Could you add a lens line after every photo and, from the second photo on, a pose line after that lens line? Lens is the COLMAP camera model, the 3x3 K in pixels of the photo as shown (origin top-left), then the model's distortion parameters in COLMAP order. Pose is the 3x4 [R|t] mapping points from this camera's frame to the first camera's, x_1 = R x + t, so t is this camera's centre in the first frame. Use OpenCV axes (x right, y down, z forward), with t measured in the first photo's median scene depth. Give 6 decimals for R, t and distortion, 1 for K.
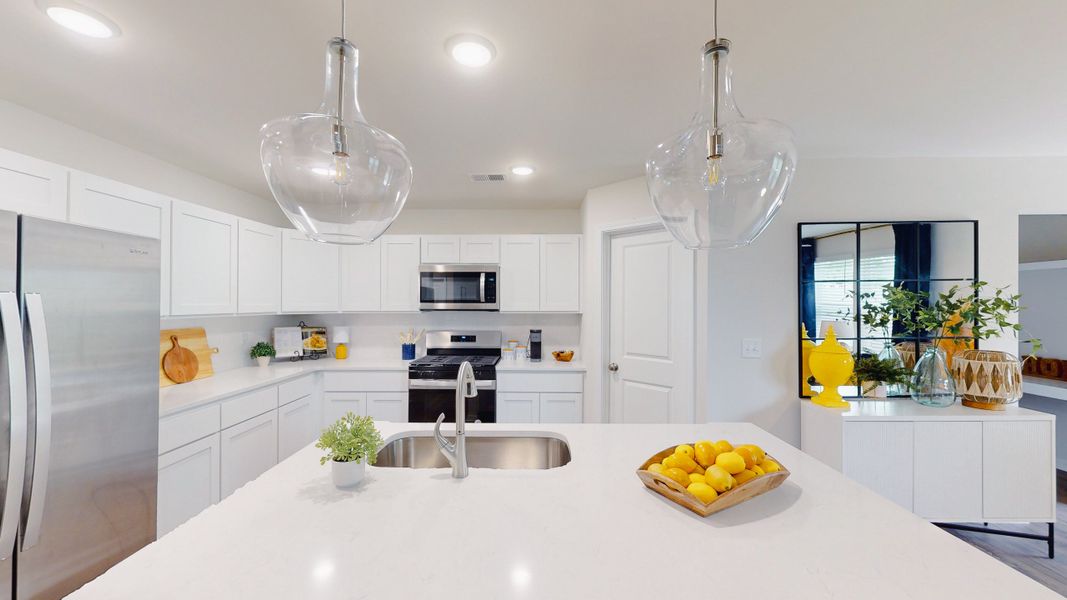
lens RADIAL K [[393.4, 0, 533.5], [0, 393.4, 300.0], [0, 0, 1]] dist [0.000271, -0.000189]
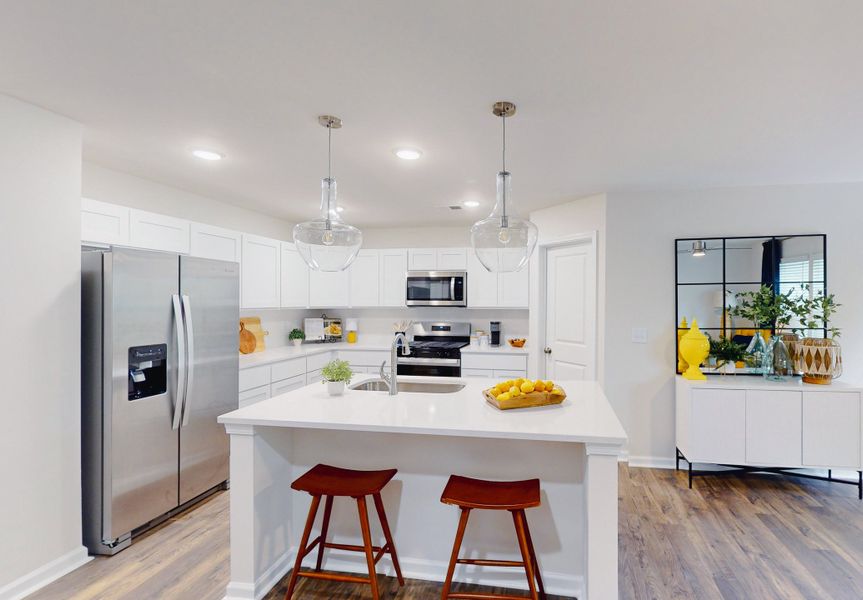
lens RADIAL K [[390.7, 0, 497.2], [0, 390.7, 300.2], [0, 0, 1]] dist [-0.002305, -0.000634]
pose [[0.991080, 0.000955, -0.133267, 0.197277], [-0.000206, 0.999984, 0.005629, -0.001189], [0.133271, -0.005551, 0.991064, -0.272490]]
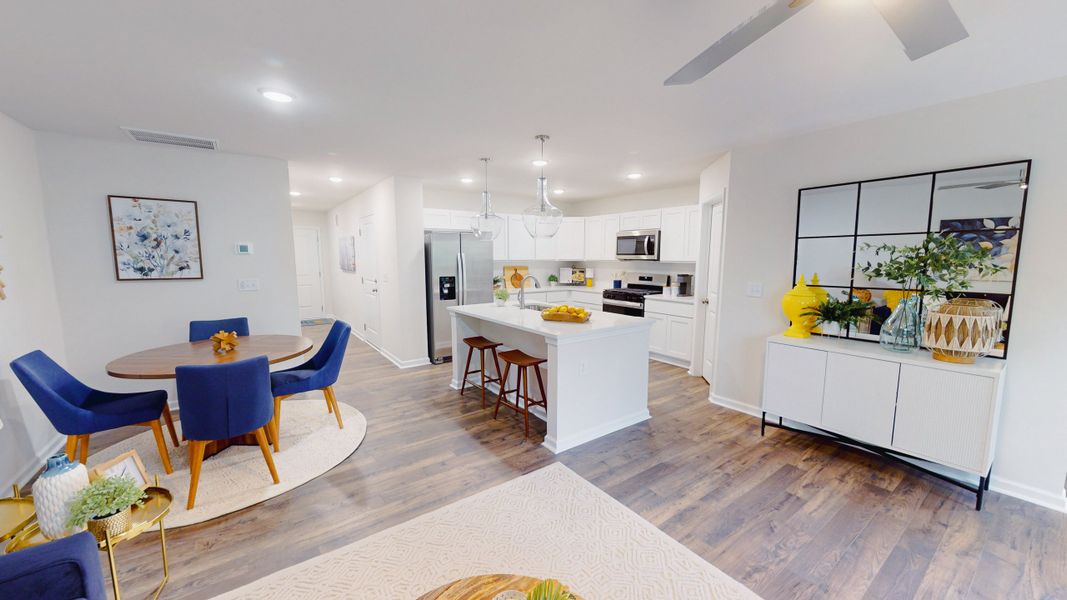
lens RADIAL K [[393.4, 0, 533.5], [0, 393.4, 300.0], [0, 0, 1]] dist [0.000271, -0.000189]
pose [[0.596315, 0.091285, -0.797543, 0.903751], [0.007118, 0.992873, 0.118964, -0.005514], [0.802719, -0.076616, 0.591415, -0.306910]]
